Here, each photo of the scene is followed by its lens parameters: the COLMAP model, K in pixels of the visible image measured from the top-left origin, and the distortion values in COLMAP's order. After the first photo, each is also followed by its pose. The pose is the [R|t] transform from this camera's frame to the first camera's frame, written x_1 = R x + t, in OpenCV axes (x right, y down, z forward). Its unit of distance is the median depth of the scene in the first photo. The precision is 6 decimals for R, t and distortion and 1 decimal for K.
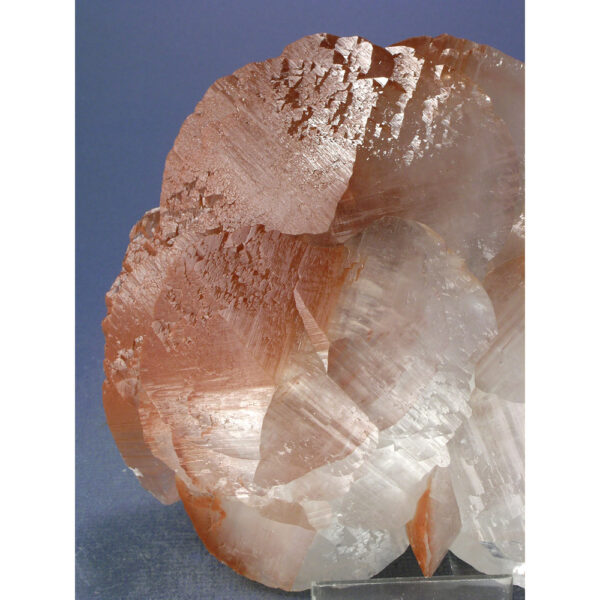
lens RADIAL K [[974.9, 0, 299.1], [0, 974.9, 302.6], [0, 0, 1]] dist [-0.041545, 0.000000]
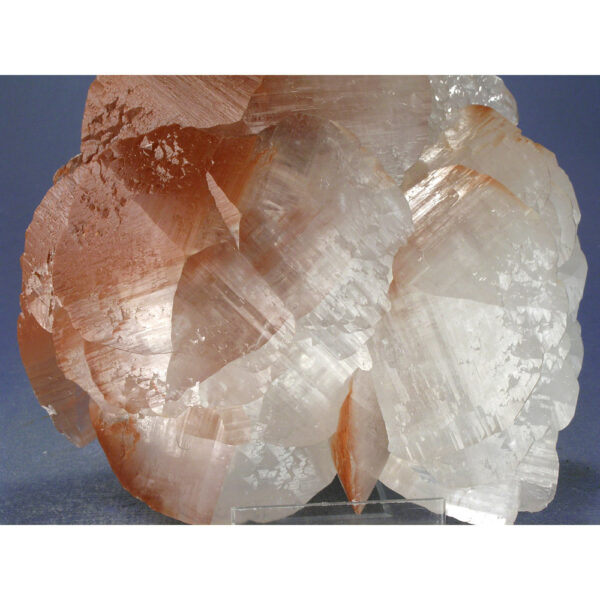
lens RADIAL K [[974.9, 0, 304.8], [0, 974.9, 284.3], [0, 0, 1]] dist [-0.041545, 0.000000]
pose [[0.999281, -0.008581, 0.036935, 0.052519], [0.016179, 0.977431, -0.210635, 0.283227], [-0.034294, 0.211082, 0.976867, 0.041027]]
